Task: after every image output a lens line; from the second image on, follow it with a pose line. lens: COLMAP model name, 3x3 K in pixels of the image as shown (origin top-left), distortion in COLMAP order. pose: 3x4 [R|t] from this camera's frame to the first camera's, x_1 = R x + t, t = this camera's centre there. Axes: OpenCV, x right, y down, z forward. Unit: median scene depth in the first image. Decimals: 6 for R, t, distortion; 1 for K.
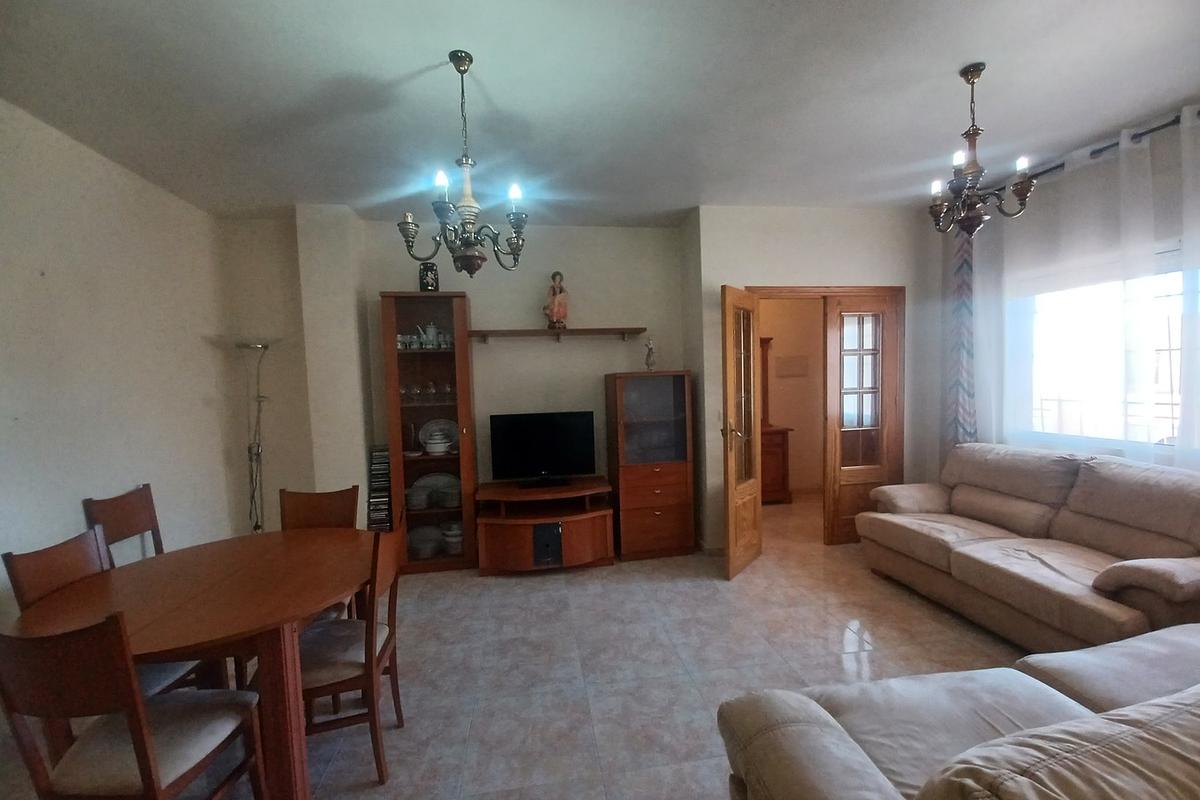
lens RADIAL K [[473.1, 0, 598.3], [0, 473.1, 404.8], [0, 0, 1]] dist [0.021111, -0.019131]
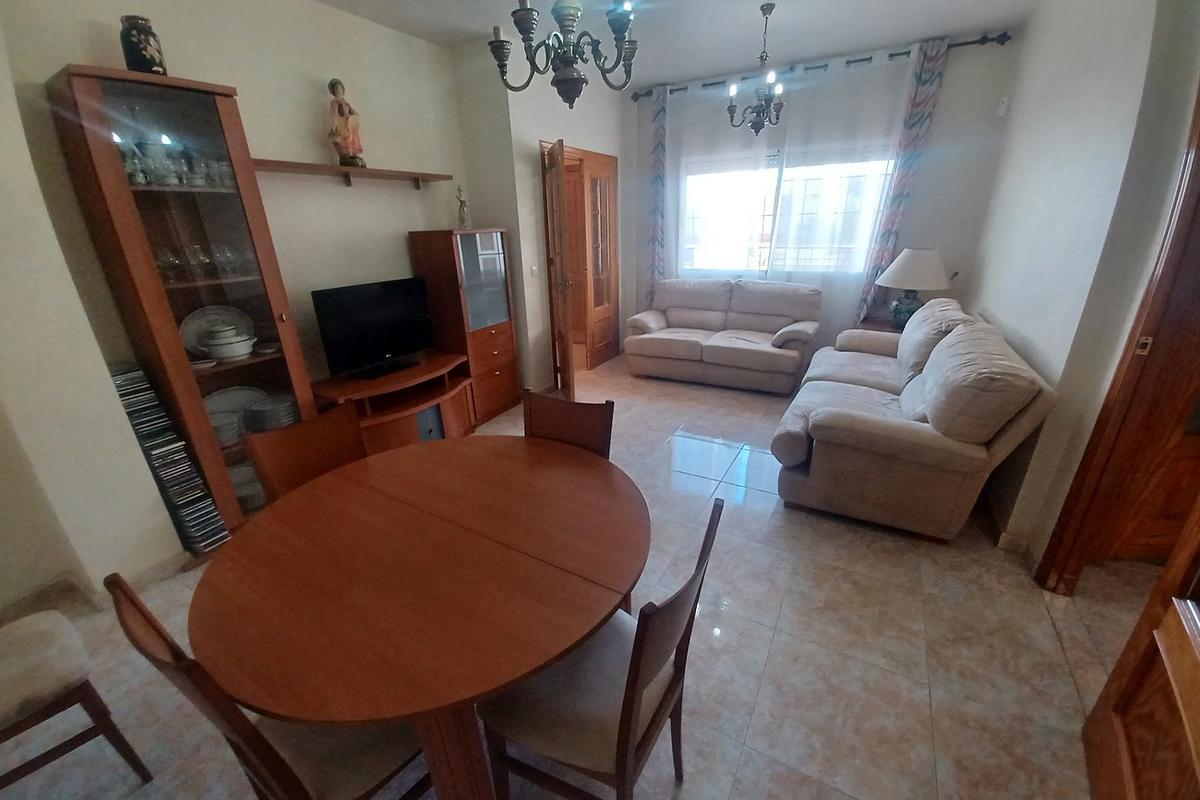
lens RADIAL K [[473.1, 0, 598.3], [0, 473.1, 404.8], [0, 0, 1]] dist [0.021111, -0.019131]
pose [[0.626061, -0.269263, 0.731809, -0.538099], [0.054428, 0.951290, 0.303456, -0.009510], [-0.777872, -0.150151, 0.610221, 0.193554]]
